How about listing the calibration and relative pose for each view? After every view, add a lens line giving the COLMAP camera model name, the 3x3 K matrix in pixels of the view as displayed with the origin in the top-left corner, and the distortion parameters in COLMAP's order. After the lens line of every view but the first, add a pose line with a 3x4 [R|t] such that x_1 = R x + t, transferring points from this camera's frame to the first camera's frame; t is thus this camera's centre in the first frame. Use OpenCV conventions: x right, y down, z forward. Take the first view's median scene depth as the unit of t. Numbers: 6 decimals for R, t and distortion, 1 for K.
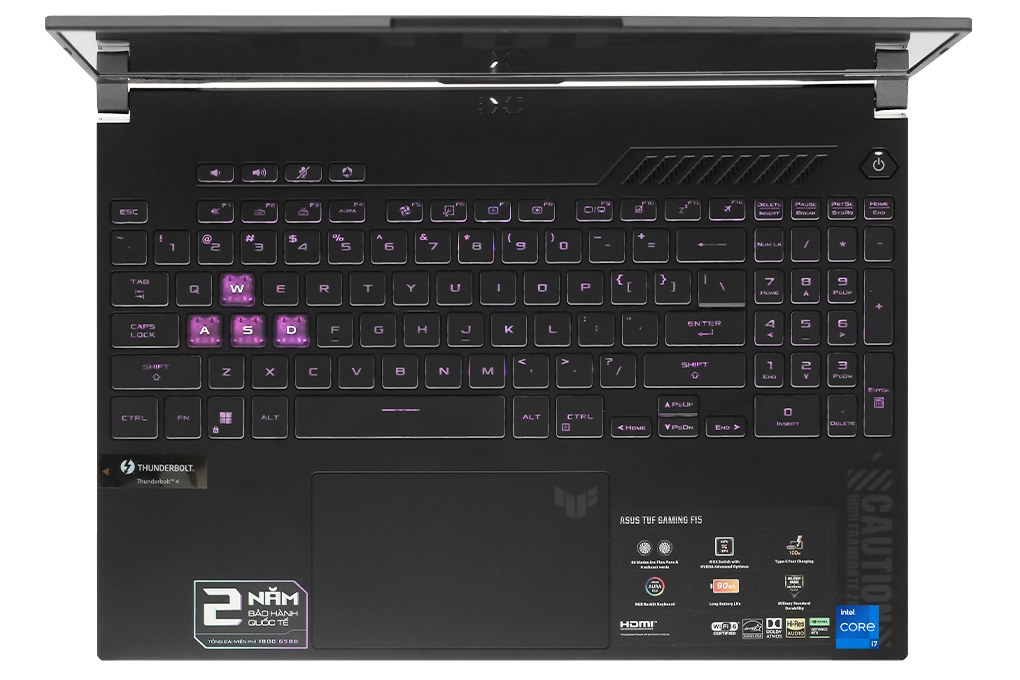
lens RADIAL K [[2850.2, 0, 506.5], [0, 2850.2, 341.5], [0, 0, 1]] dist [-0.078323, 0.000000]
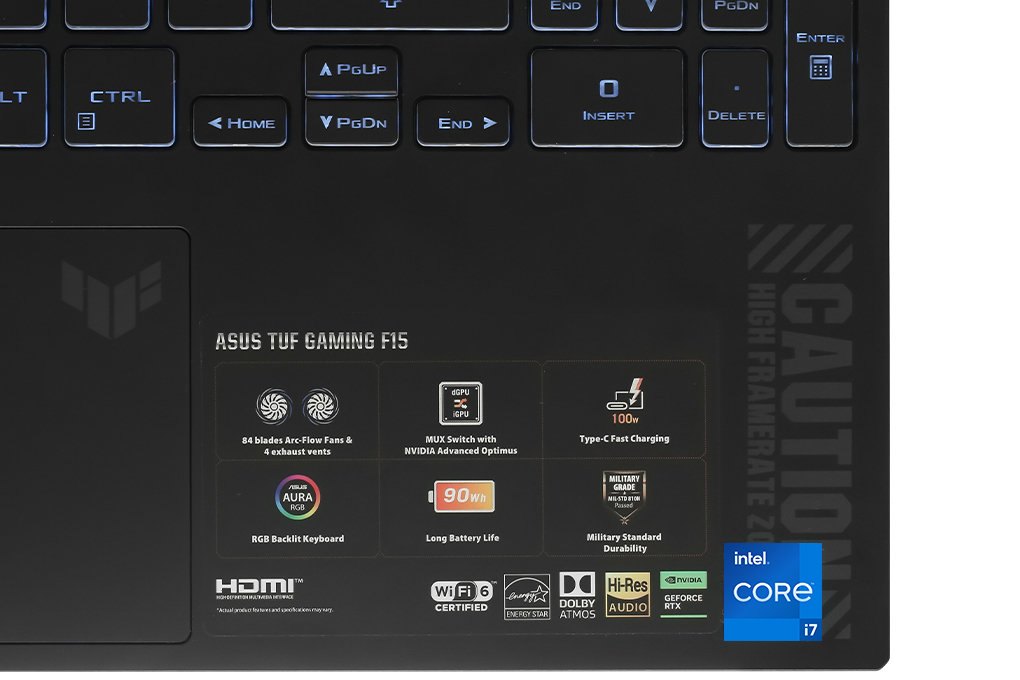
lens RADIAL K [[2850.2, 0, 549.7], [0, 2850.2, 303.0], [0, 0, 1]] dist [-0.078323, 0.000000]
pose [[0.999275, 0.001595, 0.038038, 0.073732], [-0.000908, 0.999837, -0.018057, 0.064735], [-0.038060, 0.018009, 0.999113, 0.573679]]
